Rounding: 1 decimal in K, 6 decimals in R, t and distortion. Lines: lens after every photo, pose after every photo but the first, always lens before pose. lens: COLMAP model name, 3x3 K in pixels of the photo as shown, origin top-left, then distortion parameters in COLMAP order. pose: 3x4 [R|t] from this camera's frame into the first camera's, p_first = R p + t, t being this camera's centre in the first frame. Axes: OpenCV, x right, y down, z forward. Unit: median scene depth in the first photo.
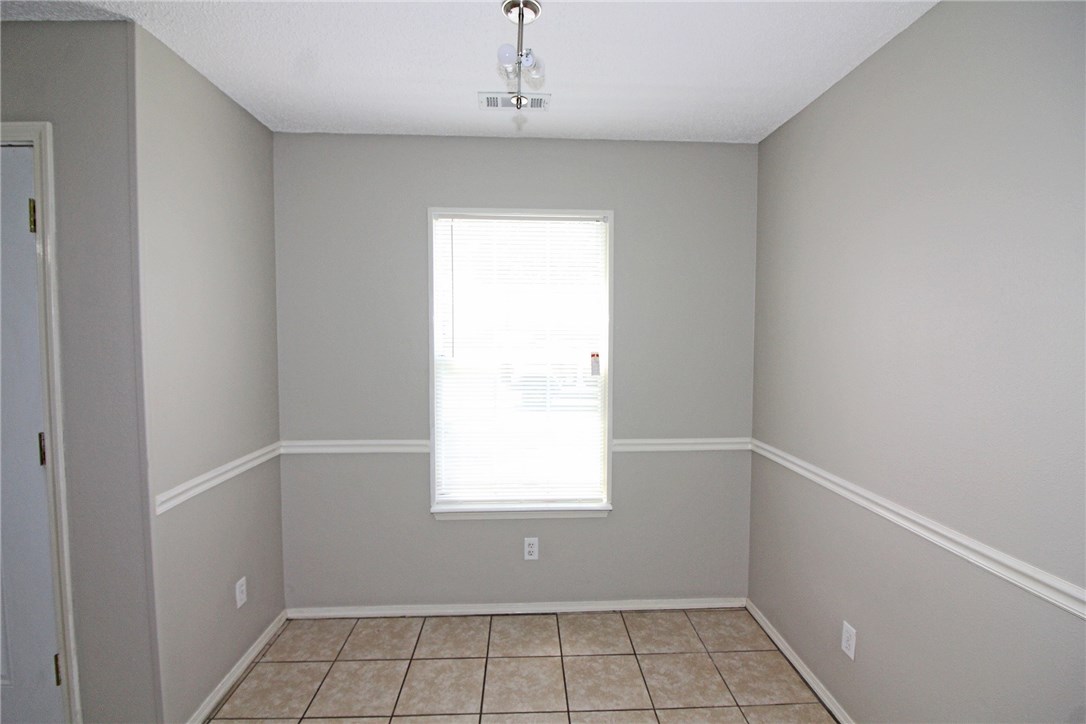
lens RADIAL K [[506.9, 0, 549.7], [0, 506.9, 369.3], [0, 0, 1]] dist [-0.018313, -0.002599]
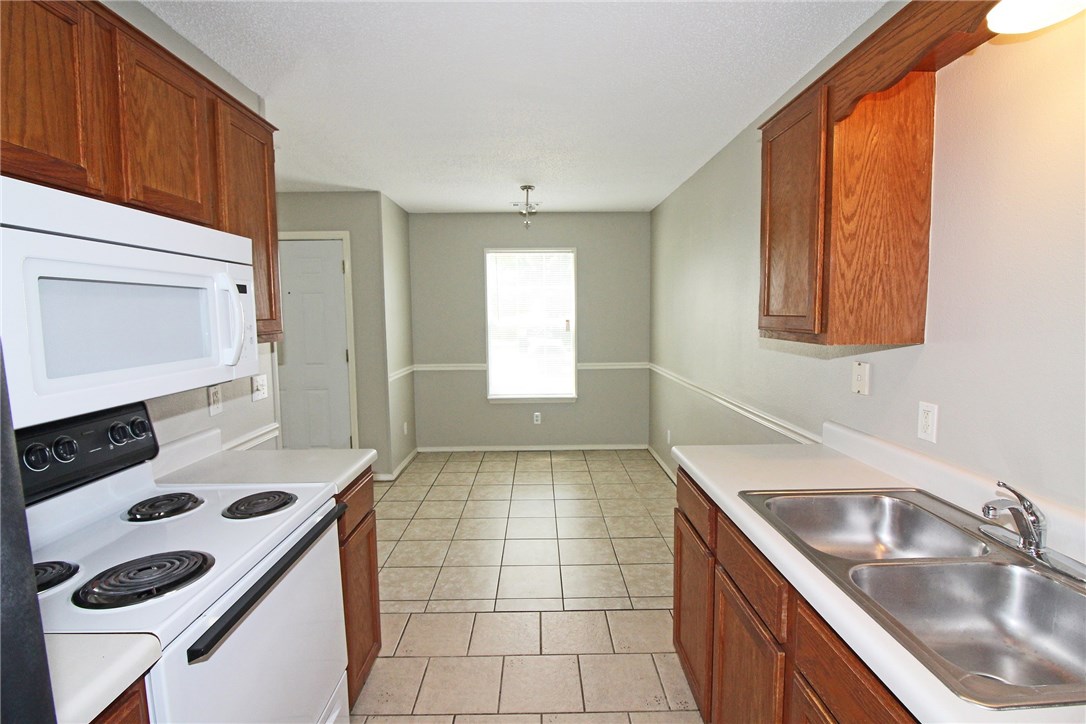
lens RADIAL K [[506.9, 0, 539.3], [0, 506.9, 353.0], [0, 0, 1]] dist [-0.018313, -0.002599]
pose [[0.999474, -0.008575, -0.031275, 0.037588], [0.009344, 0.999656, 0.024522, 0.049280], [0.031054, -0.024801, 0.999210, -0.994365]]
